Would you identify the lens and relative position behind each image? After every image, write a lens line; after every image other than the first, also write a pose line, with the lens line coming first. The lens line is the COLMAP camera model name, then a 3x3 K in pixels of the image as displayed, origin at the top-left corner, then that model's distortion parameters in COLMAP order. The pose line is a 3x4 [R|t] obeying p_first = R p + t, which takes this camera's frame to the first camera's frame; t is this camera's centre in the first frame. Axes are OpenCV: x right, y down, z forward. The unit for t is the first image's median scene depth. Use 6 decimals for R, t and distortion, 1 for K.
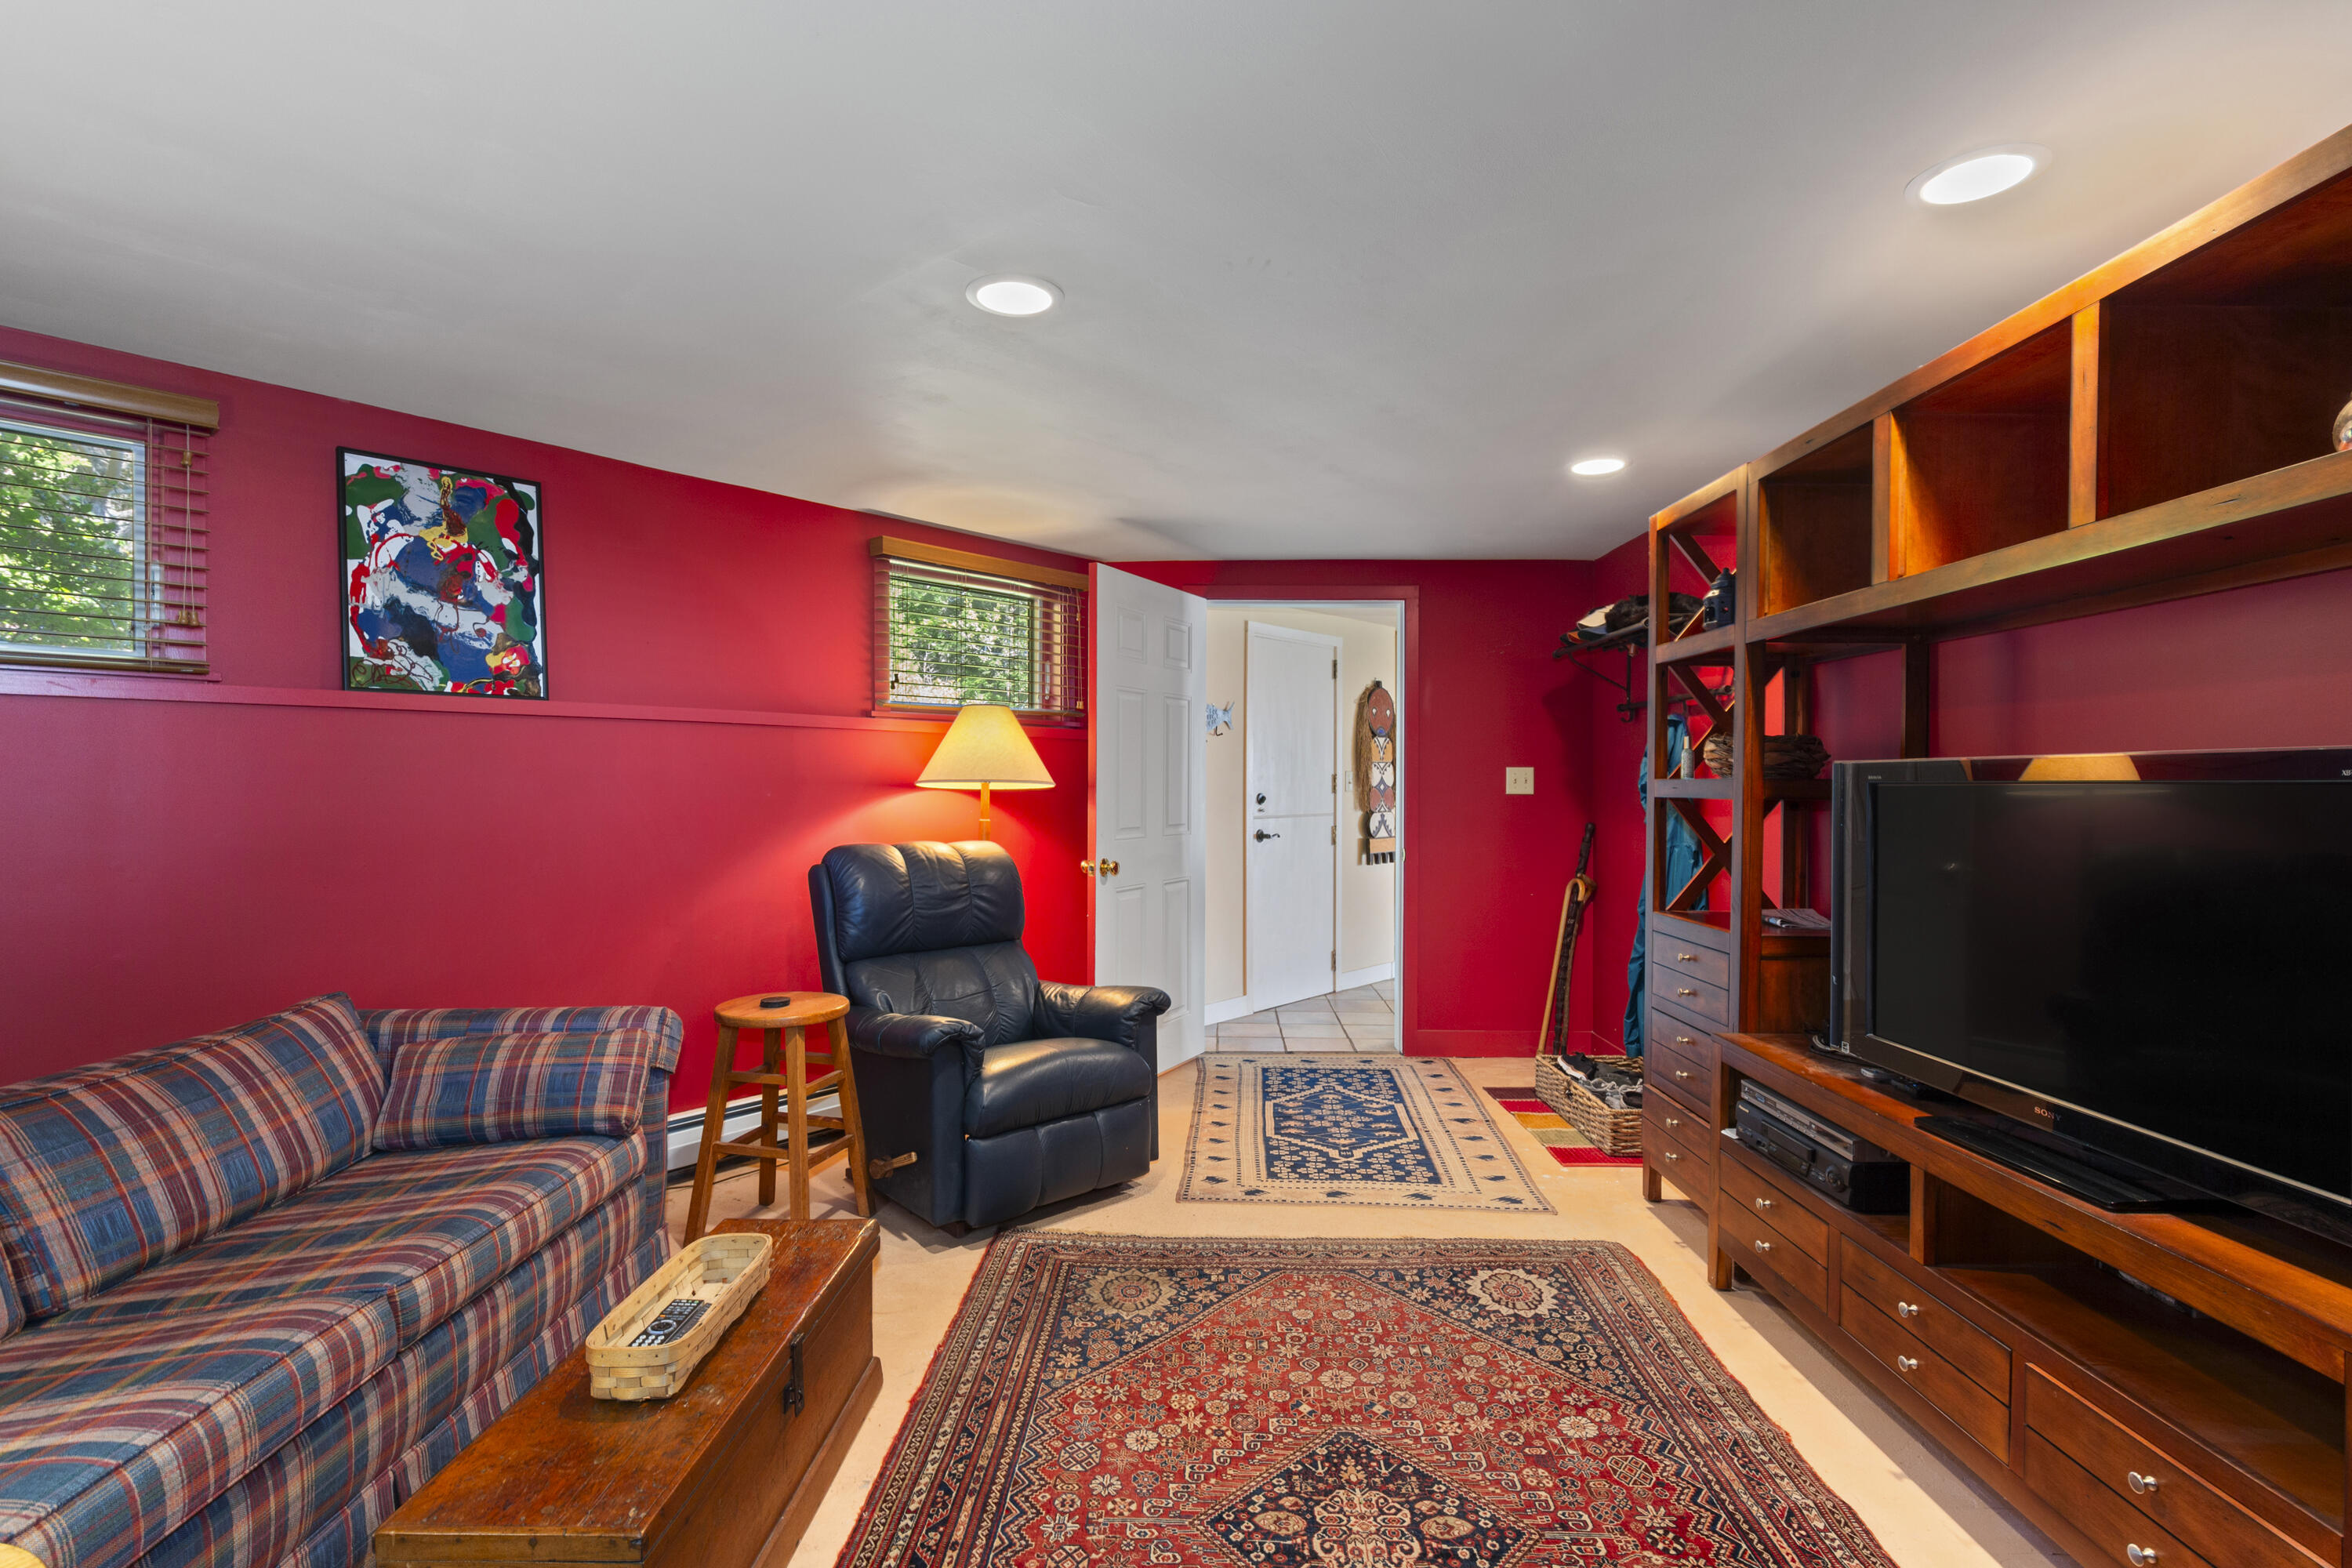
lens RADIAL K [[1117.8, 0, 1172.1], [0, 1117.8, 783.7], [0, 0, 1]] dist [0.003714, -0.001132]
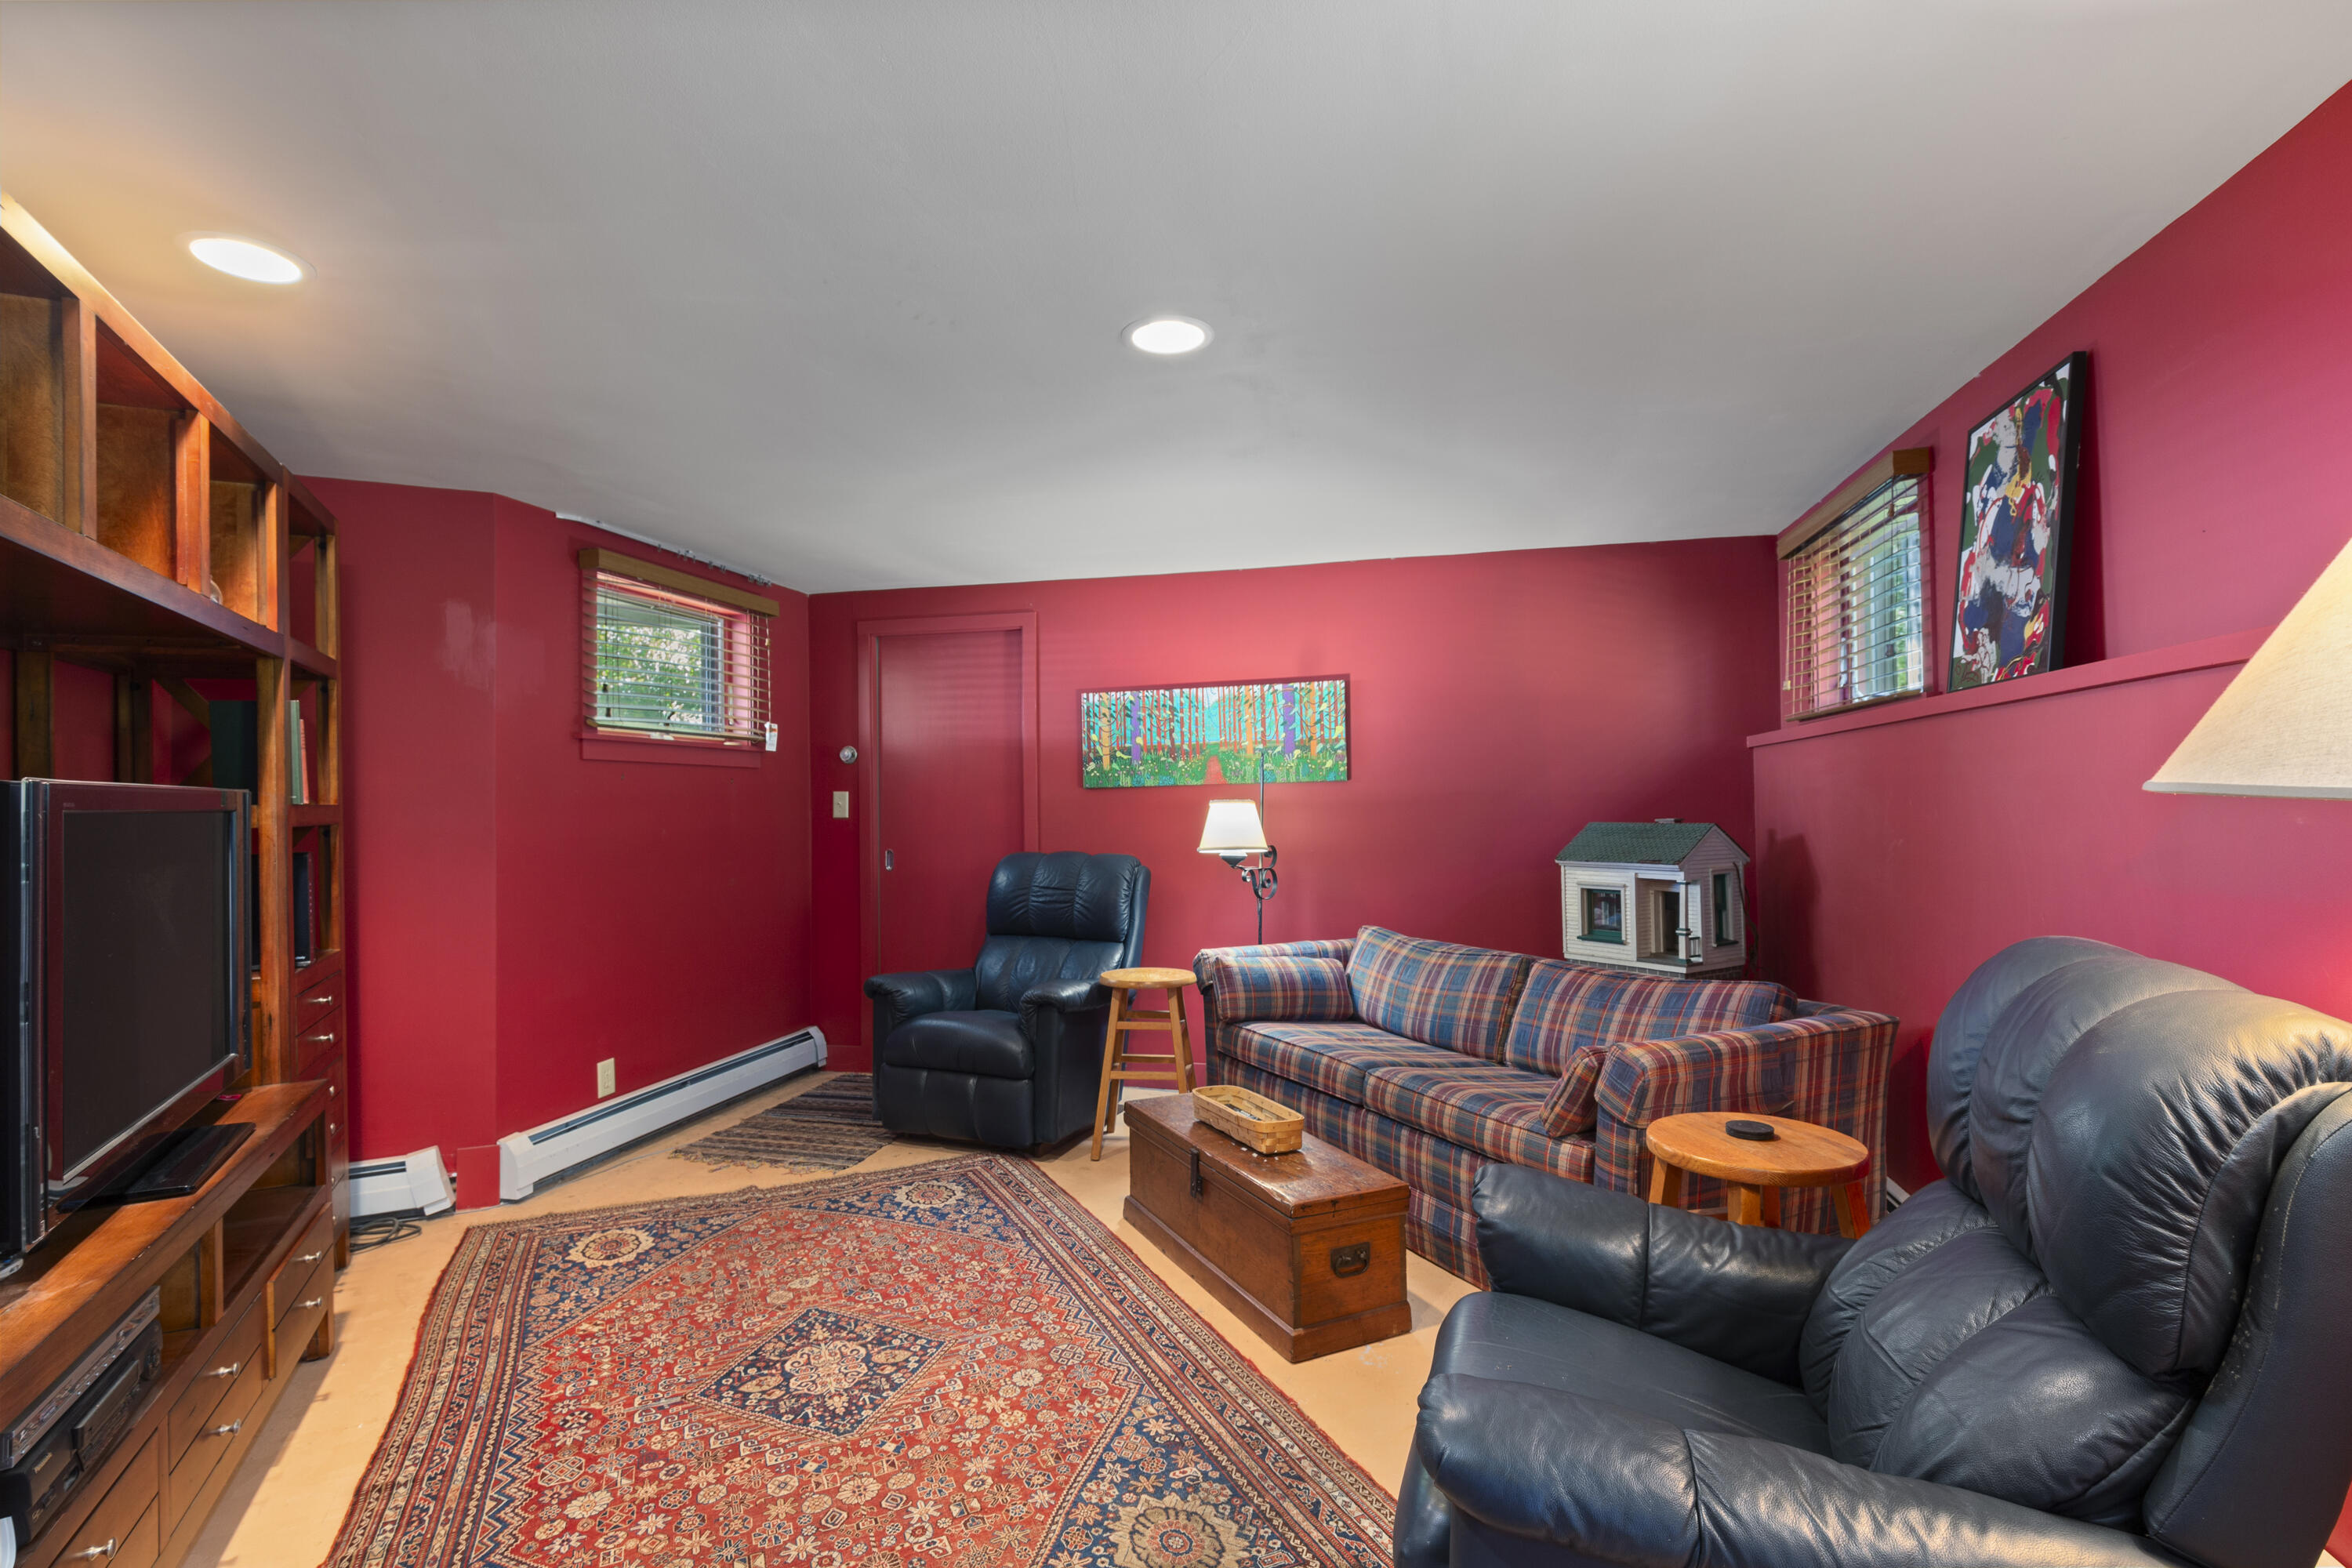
lens RADIAL K [[1117.8, 0, 1172.1], [0, 1117.8, 783.7], [0, 0, 1]] dist [0.003714, -0.001132]
pose [[-0.892544, 0.000943, -0.450959, 0.339180], [0.008931, 0.999839, -0.015586, -0.001672], [0.450871, -0.017939, -0.892409, 1.996287]]
